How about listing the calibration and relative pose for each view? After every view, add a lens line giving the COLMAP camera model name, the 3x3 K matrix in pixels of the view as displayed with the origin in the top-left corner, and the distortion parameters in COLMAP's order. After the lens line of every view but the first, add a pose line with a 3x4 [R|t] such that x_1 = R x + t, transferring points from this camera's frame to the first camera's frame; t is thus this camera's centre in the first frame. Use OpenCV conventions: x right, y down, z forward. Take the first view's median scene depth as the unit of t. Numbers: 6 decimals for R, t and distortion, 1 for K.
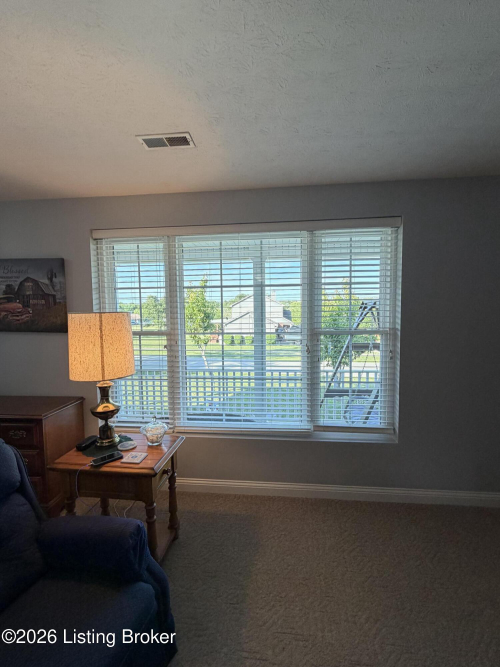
lens RADIAL K [[296.0, 0, 251.8], [0, 296.0, 335.1], [0, 0, 1]] dist [-0.002931, -0.000150]
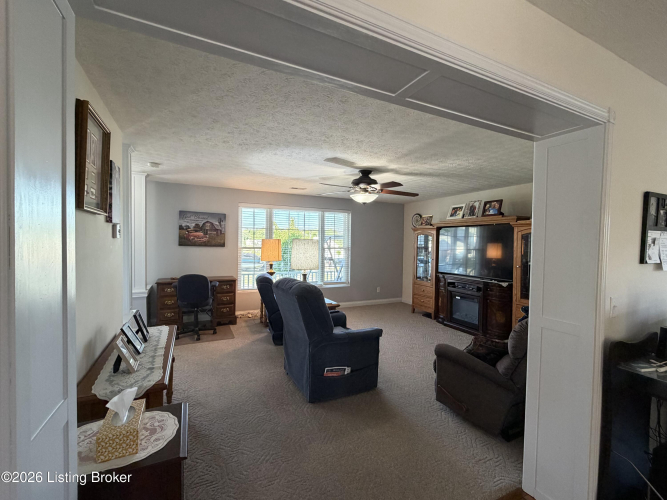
lens RADIAL K [[296.0, 0, 333.1], [0, 296.0, 249.3], [0, 0, 1]] dist [-0.002931, -0.000150]
pose [[0.851949, 0.010433, 0.523520, -1.105060], [0.015694, 0.998844, -0.045444, 0.124160], [-0.523389, 0.046932, 0.850800, -1.318858]]
